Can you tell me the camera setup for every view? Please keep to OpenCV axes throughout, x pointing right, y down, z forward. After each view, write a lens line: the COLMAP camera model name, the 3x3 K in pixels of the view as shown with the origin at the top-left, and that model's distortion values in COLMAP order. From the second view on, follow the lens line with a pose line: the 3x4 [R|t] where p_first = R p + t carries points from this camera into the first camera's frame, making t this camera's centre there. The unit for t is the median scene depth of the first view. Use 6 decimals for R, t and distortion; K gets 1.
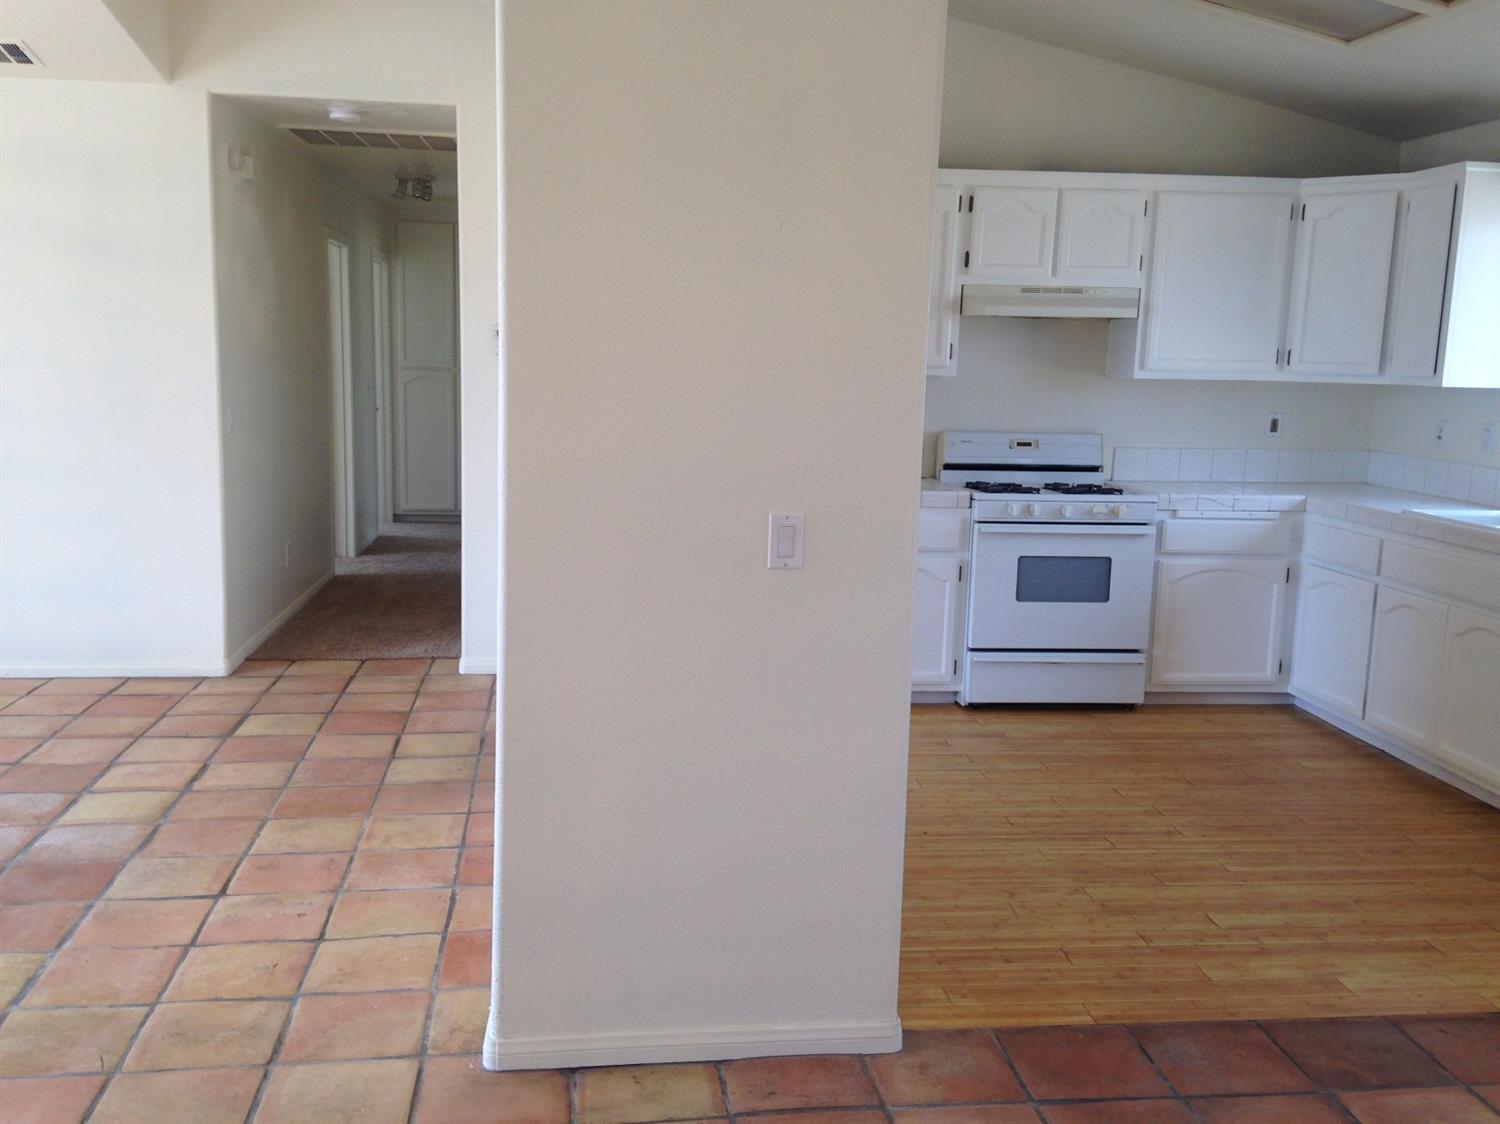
lens RADIAL K [[1351.2, 0, 744.6], [0, 1351.2, 553.8], [0, 0, 1]] dist [0.182406, -0.279962]
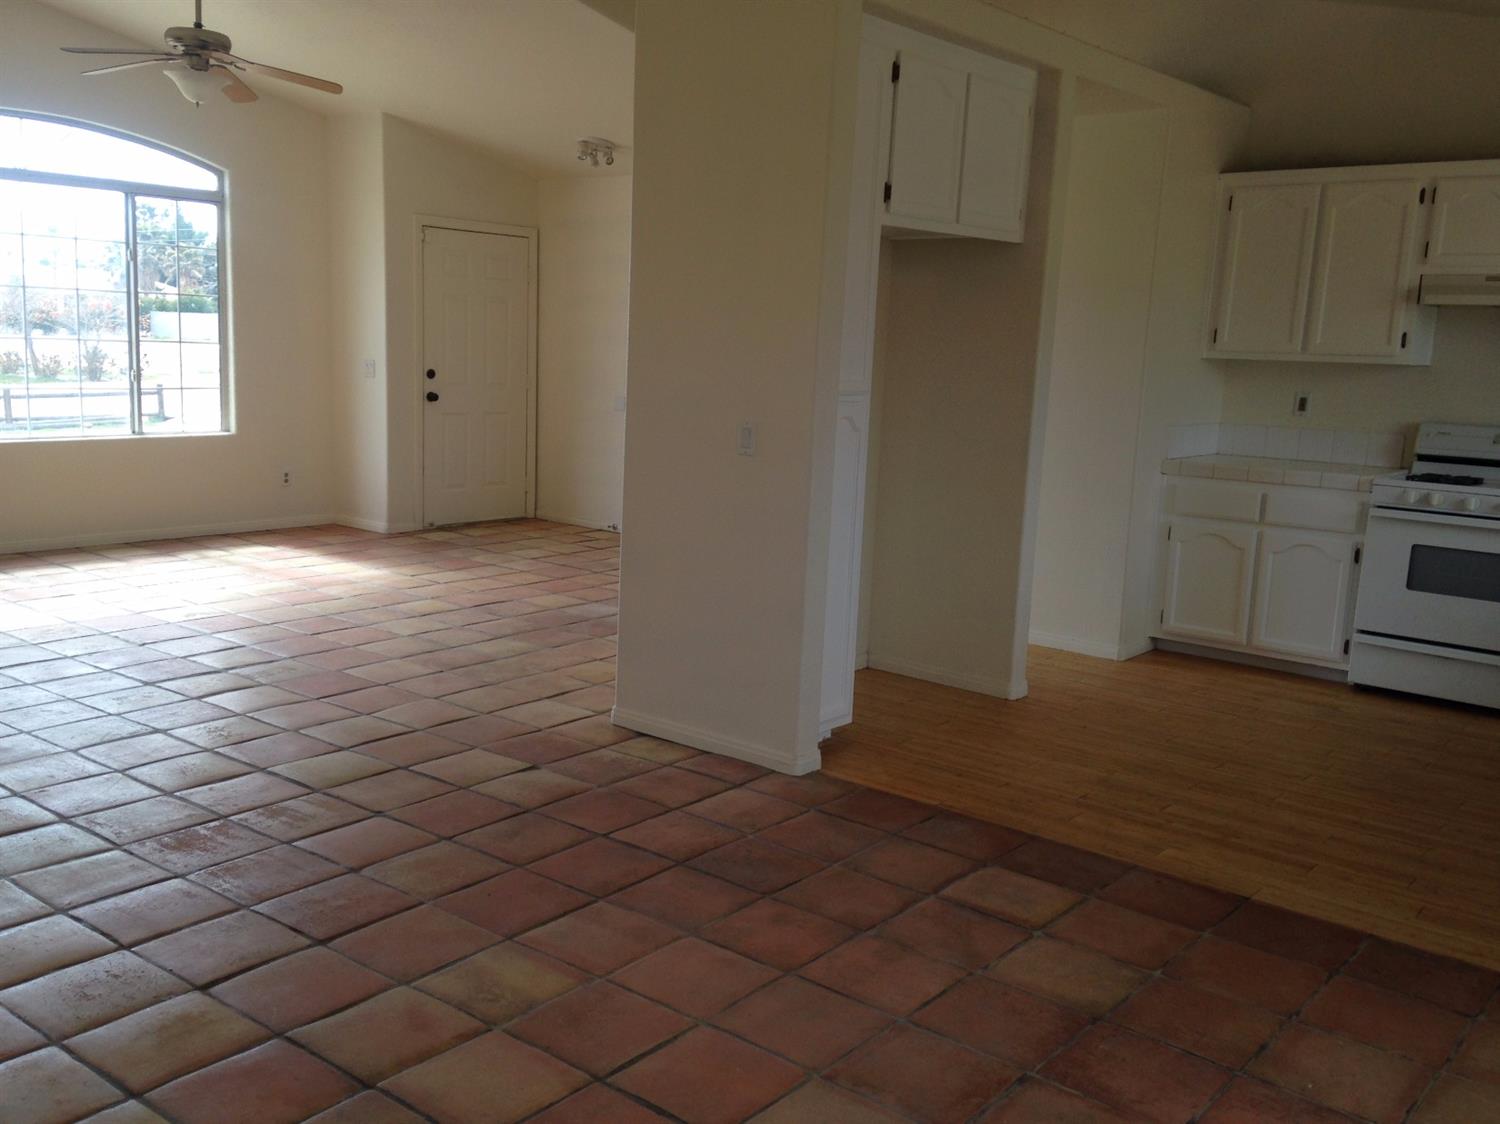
lens RADIAL K [[1351.2, 0, 754.8], [0, 1351.2, 581.5], [0, 0, 1]] dist [0.182406, -0.279962]
pose [[0.691902, 0.129834, -0.710222, 0.729275], [-0.126302, 0.990295, 0.057989, 0.037920], [0.710858, 0.049580, 0.701586, -0.077944]]
